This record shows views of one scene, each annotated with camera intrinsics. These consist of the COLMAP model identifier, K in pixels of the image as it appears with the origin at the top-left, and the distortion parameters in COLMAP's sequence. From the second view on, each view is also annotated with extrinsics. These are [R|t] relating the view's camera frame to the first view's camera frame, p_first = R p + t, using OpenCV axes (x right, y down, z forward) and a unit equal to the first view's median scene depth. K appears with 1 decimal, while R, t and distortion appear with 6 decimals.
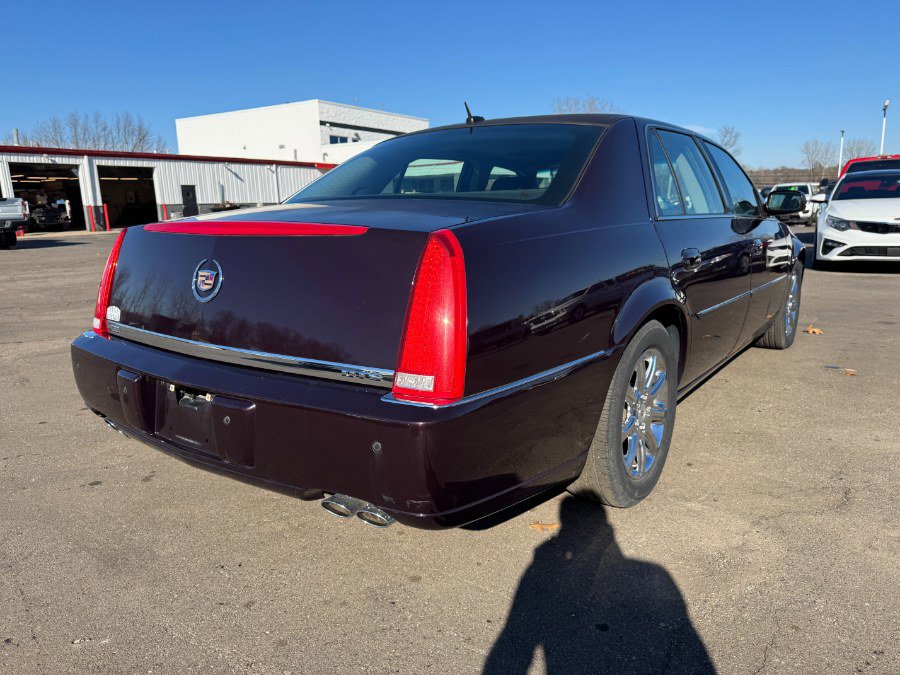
lens RADIAL K [[641.4, 0, 456.9], [0, 641.4, 339.2], [0, 0, 1]] dist [0.038212, -0.041411]
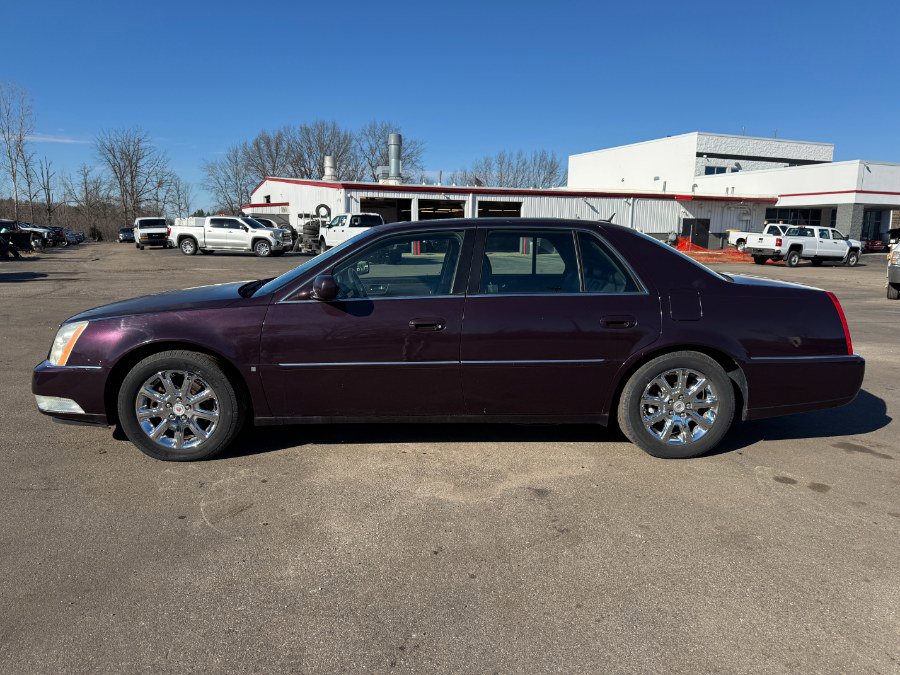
lens RADIAL K [[641.4, 0, 449.5], [0, 641.4, 322.5], [0, 0, 1]] dist [0.038212, -0.041411]
pose [[0.822933, 0.112392, -0.556911, 0.793522], [-0.146846, 0.989006, -0.017397, -0.044489], [0.548833, 0.096096, 0.830390, -0.265023]]
